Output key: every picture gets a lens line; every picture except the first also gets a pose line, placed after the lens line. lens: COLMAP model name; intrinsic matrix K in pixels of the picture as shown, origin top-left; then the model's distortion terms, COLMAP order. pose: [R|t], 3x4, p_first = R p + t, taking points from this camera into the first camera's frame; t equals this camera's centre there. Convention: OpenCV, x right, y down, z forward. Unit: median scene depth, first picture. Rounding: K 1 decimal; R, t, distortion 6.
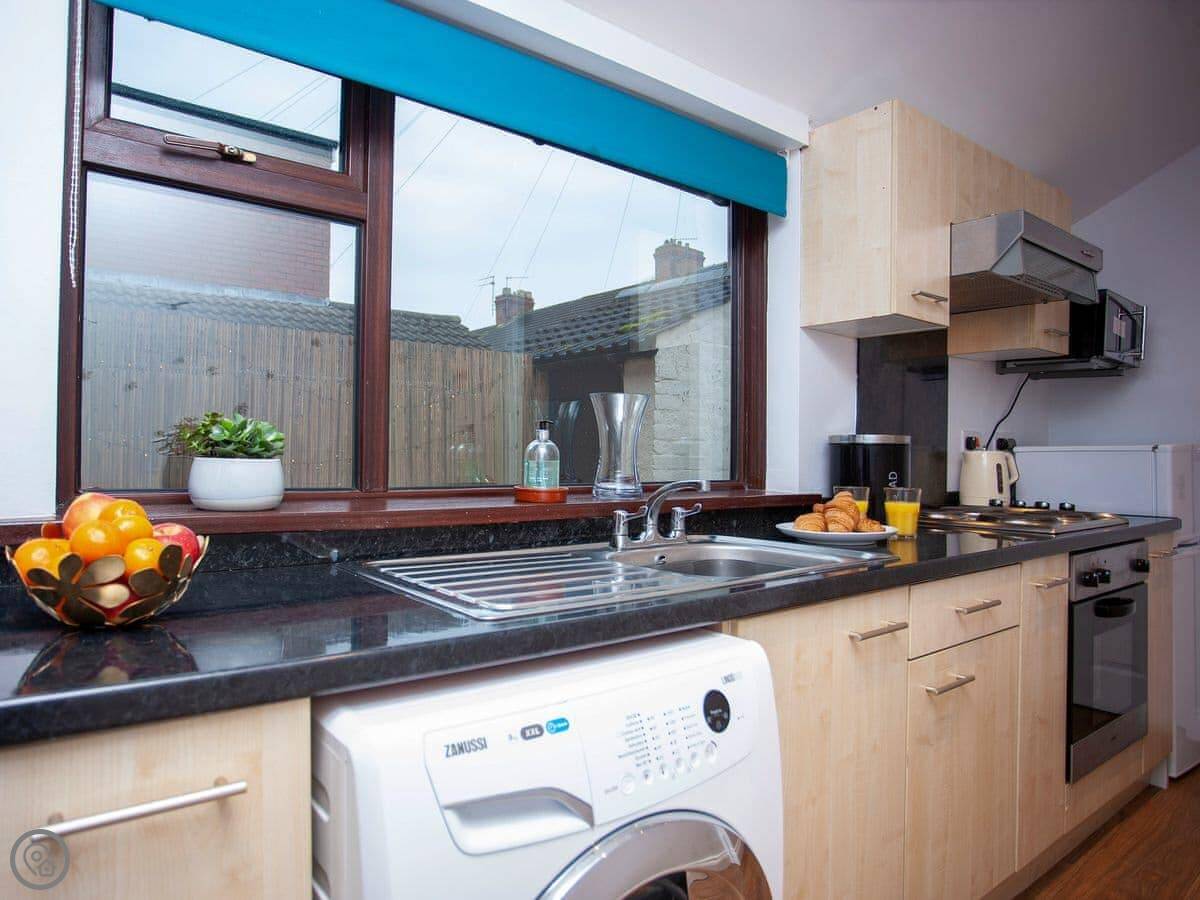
lens RADIAL K [[640.1, 0, 599.5], [0, 640.1, 454.2], [0, 0, 1]] dist [-0.033072, 0.025668]
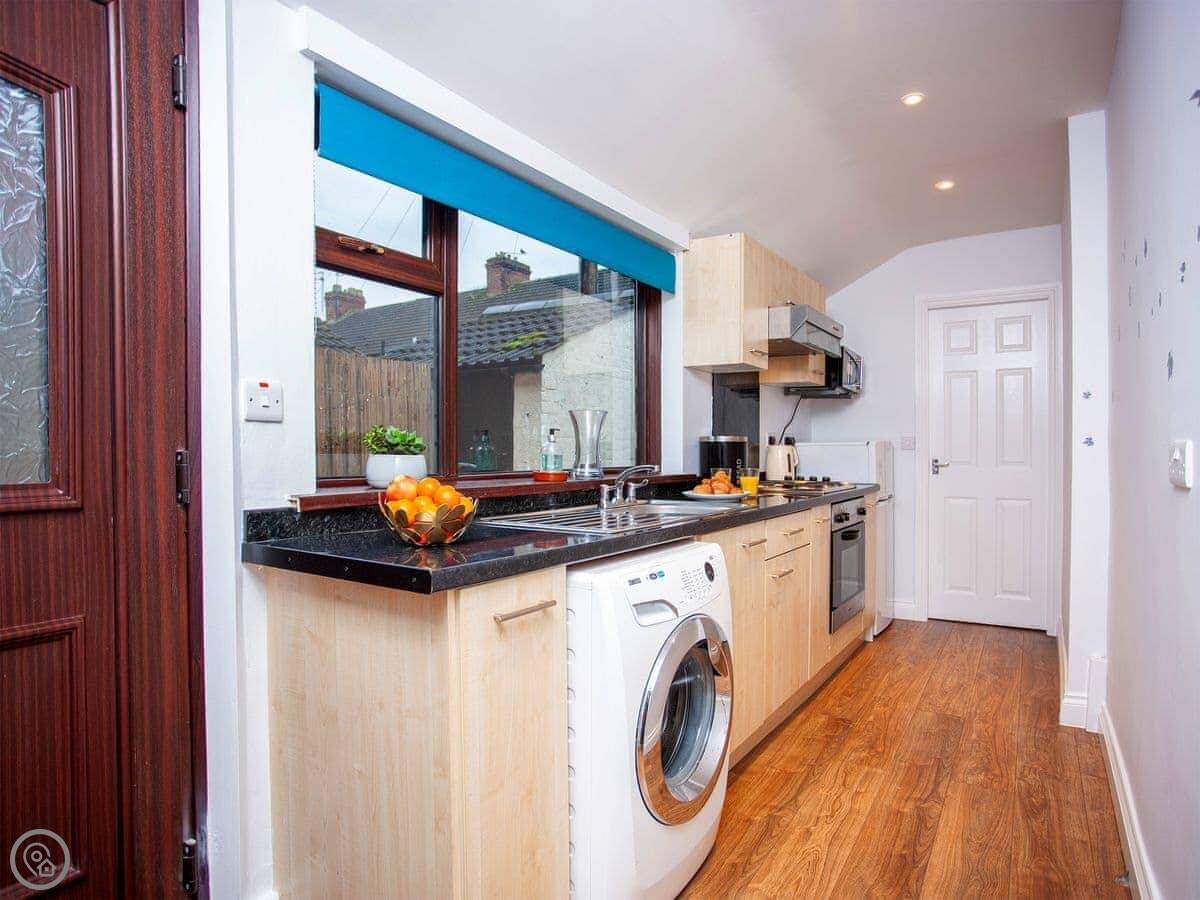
lens RADIAL K [[640.1, 0, 599.5], [0, 640.1, 454.2], [0, 0, 1]] dist [-0.033072, 0.025668]
pose [[0.944230, -0.010981, 0.329104, -0.398143], [0.007395, 0.999899, 0.012146, -0.007136], [-0.329204, -0.009035, 0.944216, -0.409356]]
